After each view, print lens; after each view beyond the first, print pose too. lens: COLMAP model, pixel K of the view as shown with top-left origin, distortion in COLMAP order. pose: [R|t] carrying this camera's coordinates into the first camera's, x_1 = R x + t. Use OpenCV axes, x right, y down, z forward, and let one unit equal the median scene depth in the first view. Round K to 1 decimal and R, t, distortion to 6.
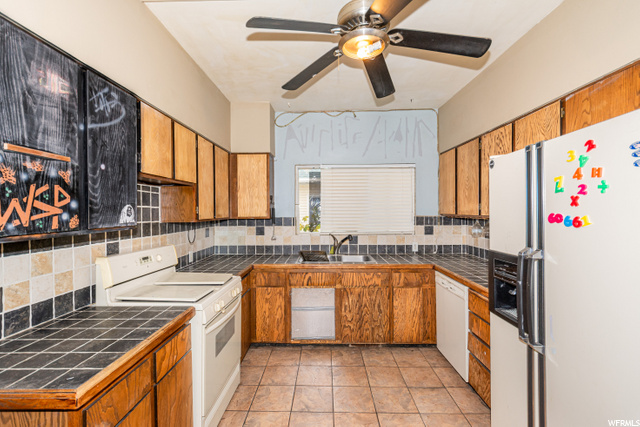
lens RADIAL K [[297.6, 0, 319.6], [0, 297.6, 218.2], [0, 0, 1]] dist [0.016247, -0.000266]
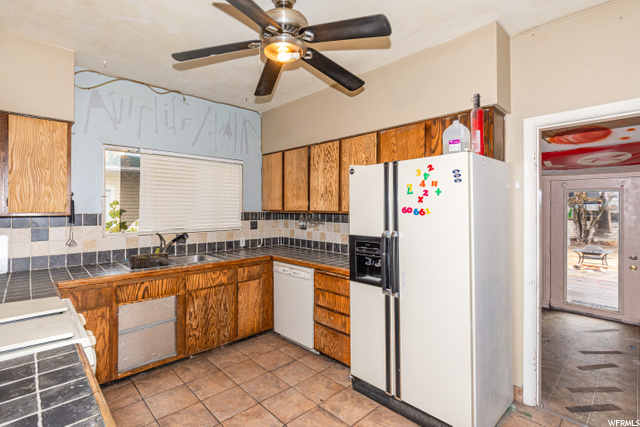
lens RADIAL K [[311.8, 0, 320.0], [0, 311.8, 213.5], [0, 0, 1]] dist [0.025400, -0.000391]
pose [[0.709550, -0.006579, 0.704625, -0.295946], [0.012954, 0.999909, -0.003709, 0.007539], [-0.704536, 0.011760, 0.709570, 0.060713]]
